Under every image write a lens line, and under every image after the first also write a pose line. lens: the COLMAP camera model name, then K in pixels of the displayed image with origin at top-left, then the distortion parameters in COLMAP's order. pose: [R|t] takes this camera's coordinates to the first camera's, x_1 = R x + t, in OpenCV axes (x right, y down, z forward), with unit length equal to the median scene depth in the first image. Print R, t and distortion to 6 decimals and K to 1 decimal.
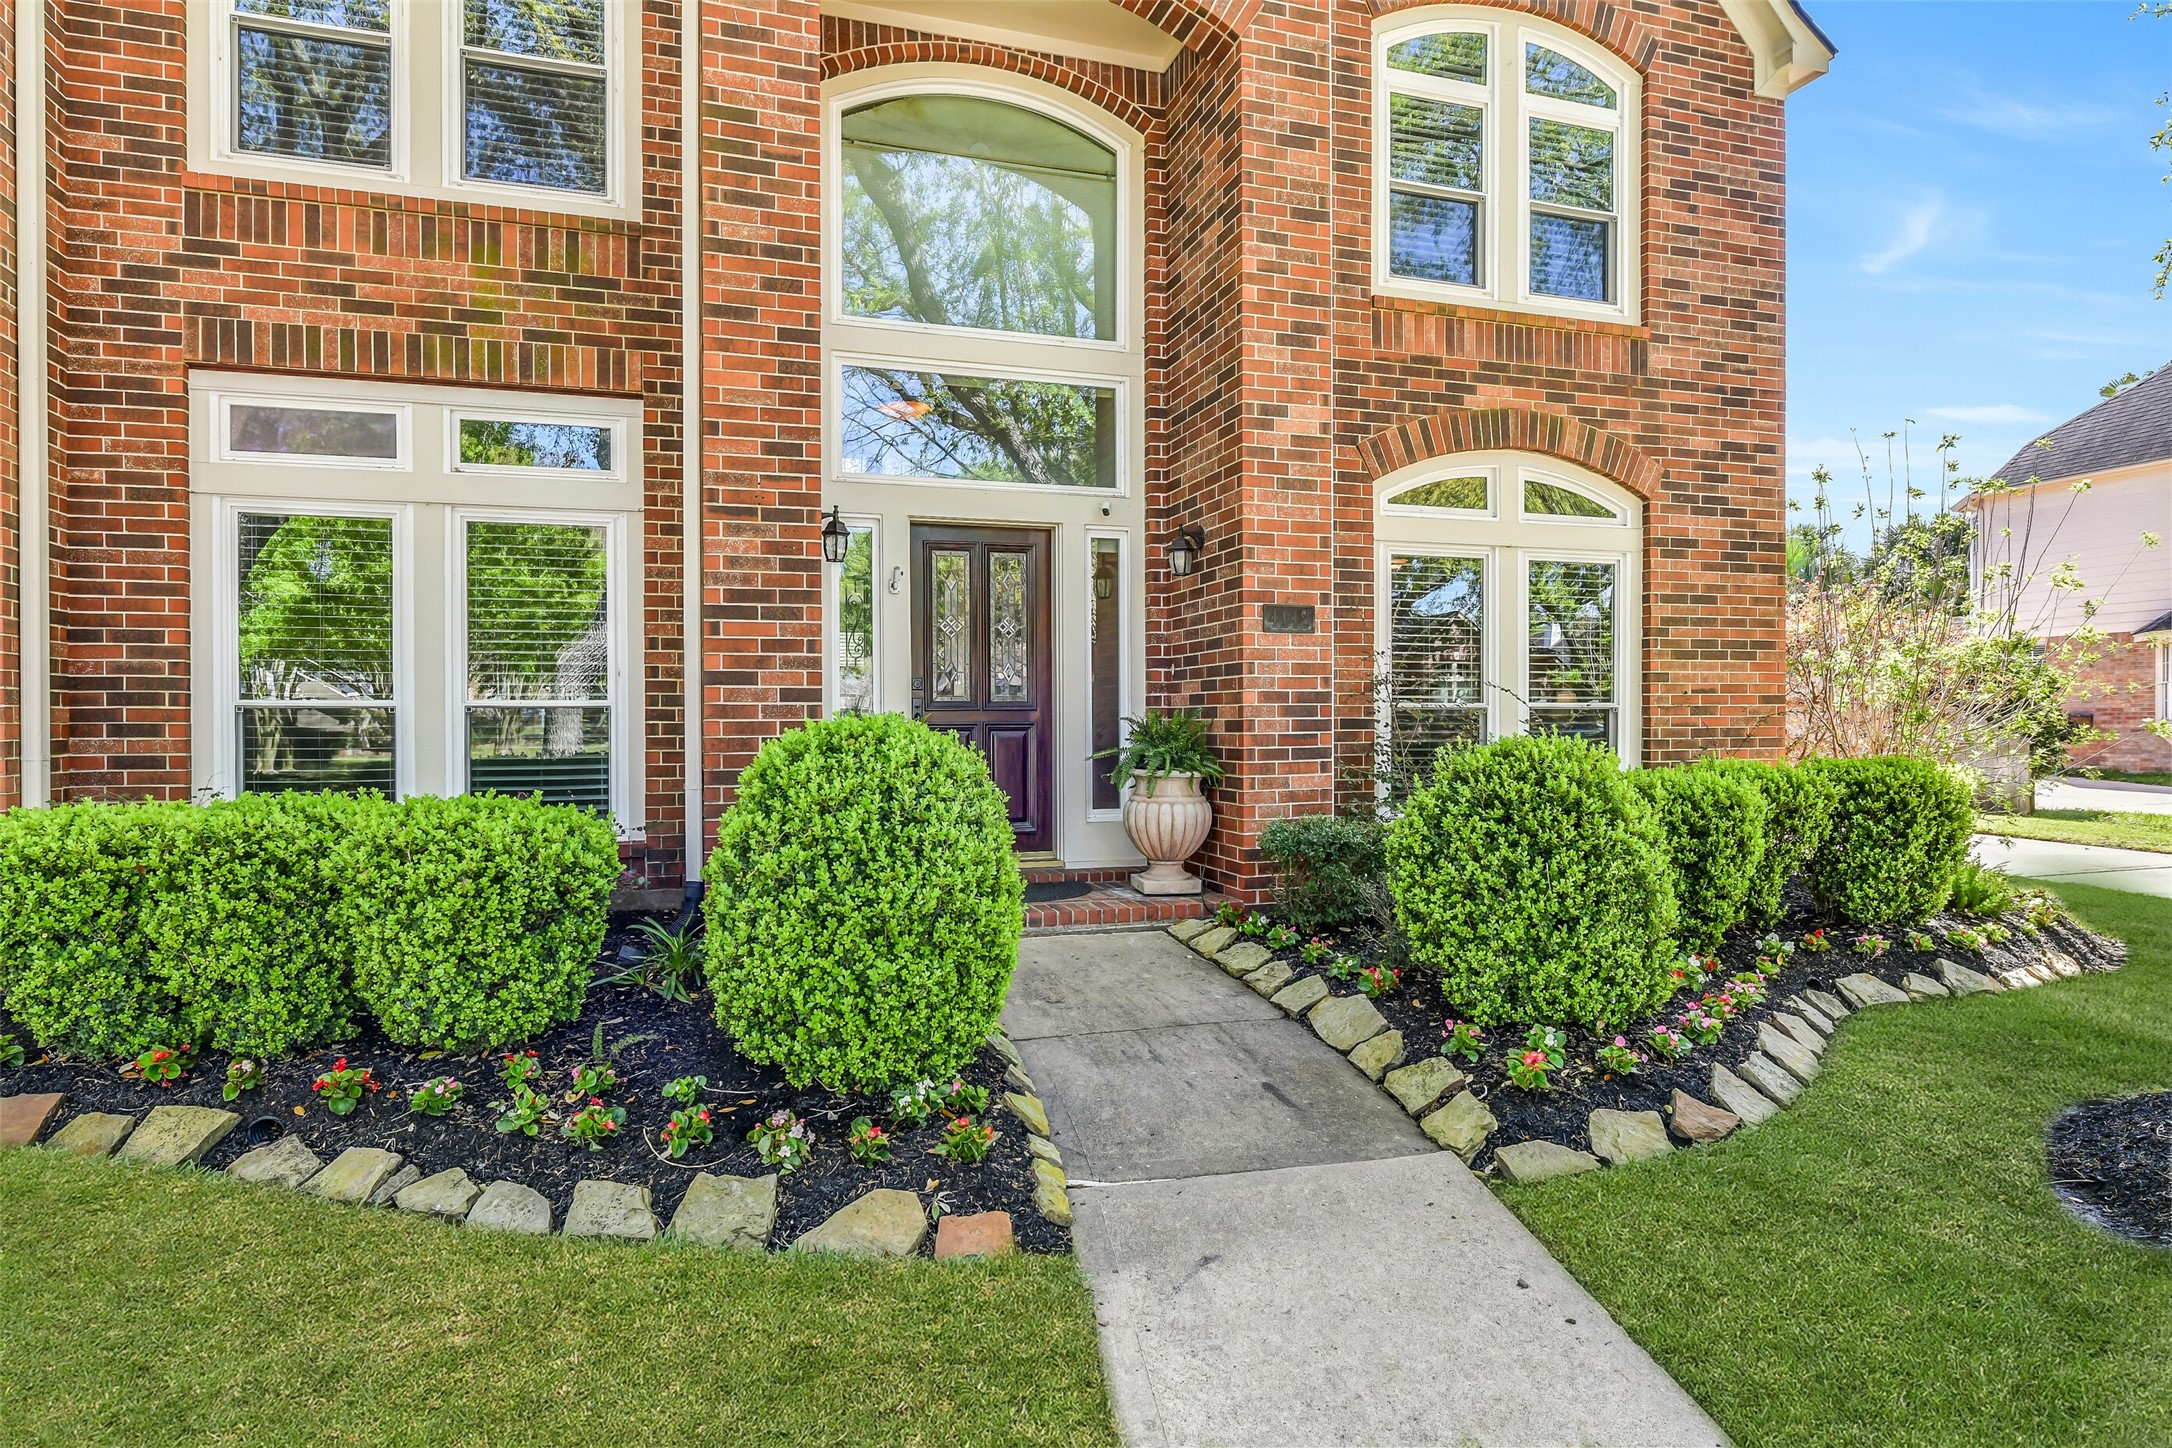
lens RADIAL K [[1223.0, 0, 1090.5], [0, 1223.0, 723.3], [0, 0, 1]] dist [-0.002596, 0.000993]
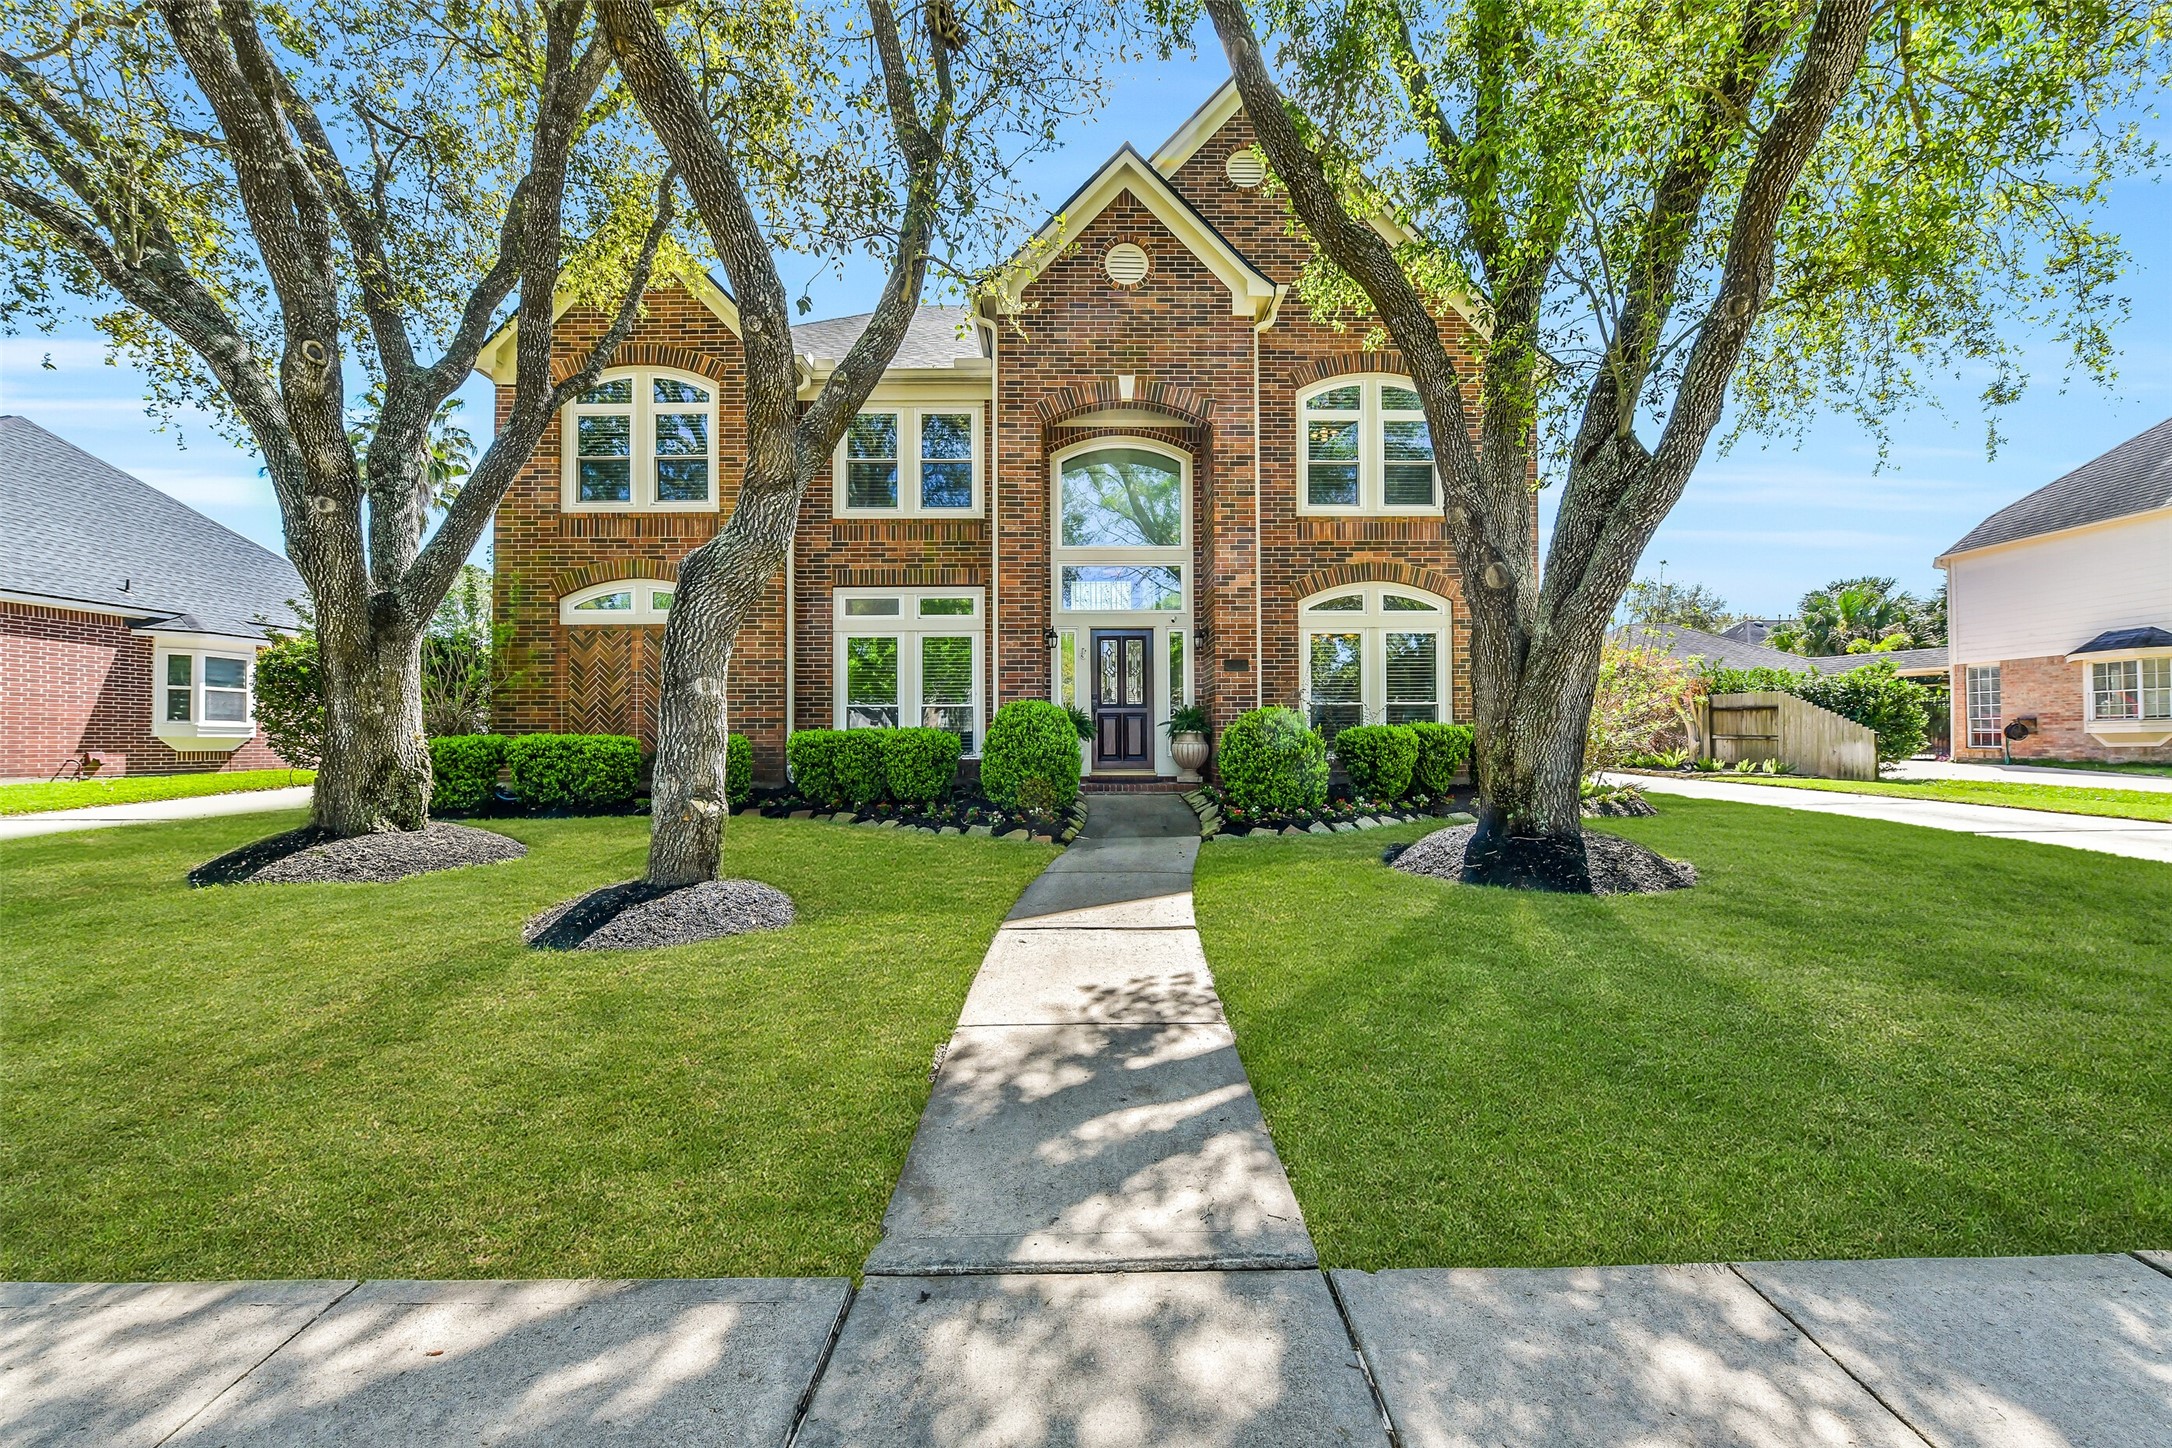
lens RADIAL K [[856.9, 0, 1086.5], [0, 856.9, 726.0], [0, 0, 1]] dist [0.002149, 0.000339]
pose [[0.955004, -0.006060, -0.296532, 0.364502], [0.000373, 0.999815, -0.019232, 0.061225], [0.296594, 0.018256, 0.954829, -0.639365]]
